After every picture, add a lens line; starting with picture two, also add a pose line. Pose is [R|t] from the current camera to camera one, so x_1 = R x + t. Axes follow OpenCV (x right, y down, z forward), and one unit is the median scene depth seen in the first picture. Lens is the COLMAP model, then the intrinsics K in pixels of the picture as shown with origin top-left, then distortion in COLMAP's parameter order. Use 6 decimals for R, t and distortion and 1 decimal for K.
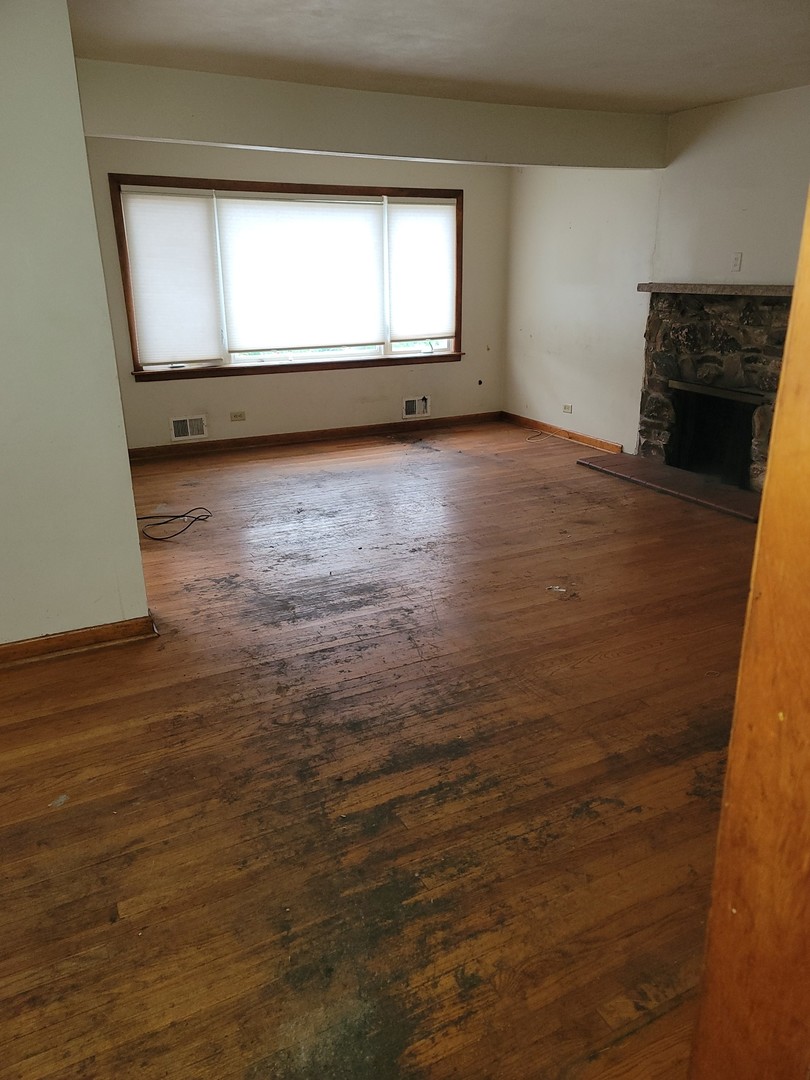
lens RADIAL K [[787.5, 0, 410.7], [0, 787.5, 550.1], [0, 0, 1]] dist [0.031360, -0.031666]
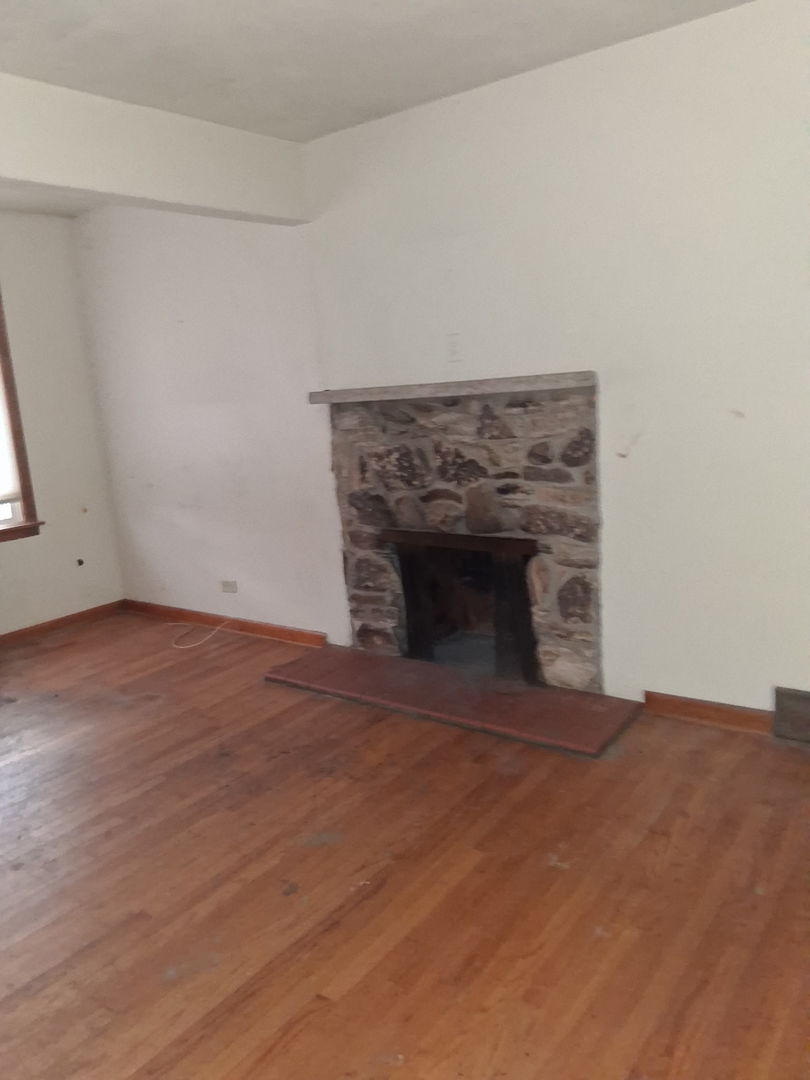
lens RADIAL K [[787.5, 0, 413.5], [0, 787.5, 544.7], [0, 0, 1]] dist [0.031360, -0.031666]
pose [[0.889436, -0.144023, 0.433776, 0.070092], [0.213255, 0.970187, -0.115147, -0.126590], [-0.404260, 0.194921, 0.893633, 0.423843]]
